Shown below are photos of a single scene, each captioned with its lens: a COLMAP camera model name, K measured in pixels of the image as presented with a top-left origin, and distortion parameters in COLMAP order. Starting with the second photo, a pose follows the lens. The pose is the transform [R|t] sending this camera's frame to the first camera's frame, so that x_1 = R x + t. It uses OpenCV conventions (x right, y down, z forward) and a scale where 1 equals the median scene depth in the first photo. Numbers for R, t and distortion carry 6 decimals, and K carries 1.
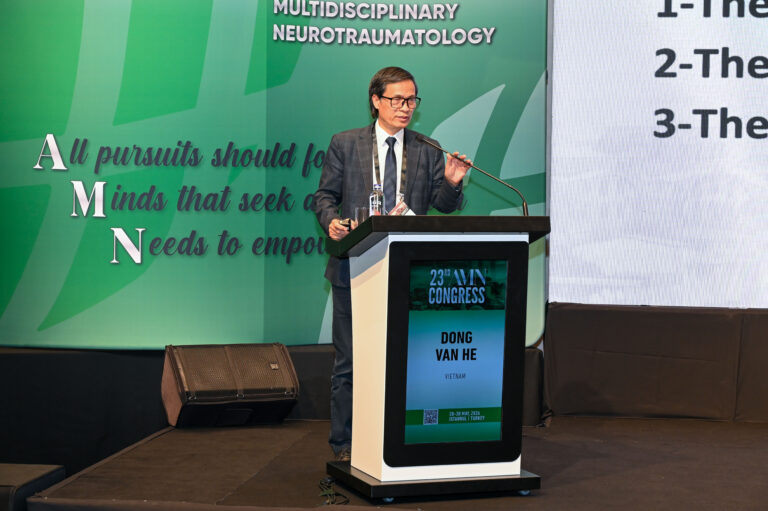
lens RADIAL K [[1663.4, 0, 384.0], [0, 1663.4, 255.5], [0, 0, 1]] dist [-0.003013, -0.021834]
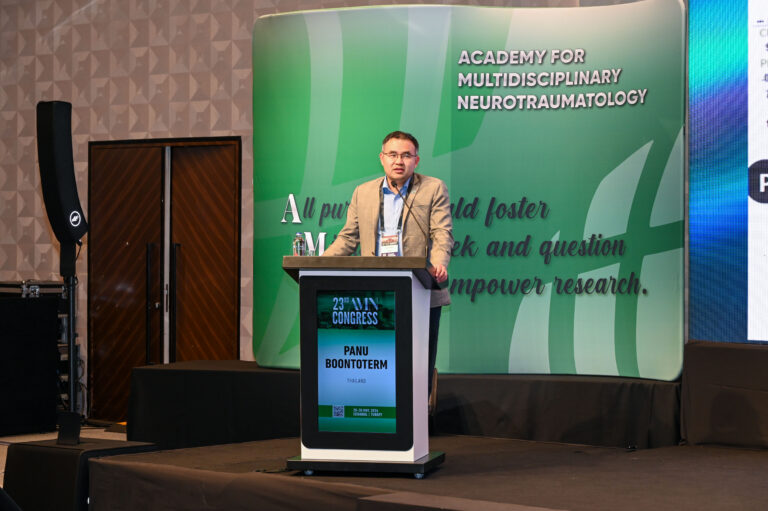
lens RADIAL K [[2095.6, 0, 384.0], [0, 2095.6, 255.5], [0, 0, 1]] dist [-0.055489, 0.036449]
pose [[0.851439, -0.003324, -0.524443, 0.650028], [-0.014481, 0.999450, -0.029846, 0.016832], [0.524253, 0.033007, 0.850923, -0.266669]]
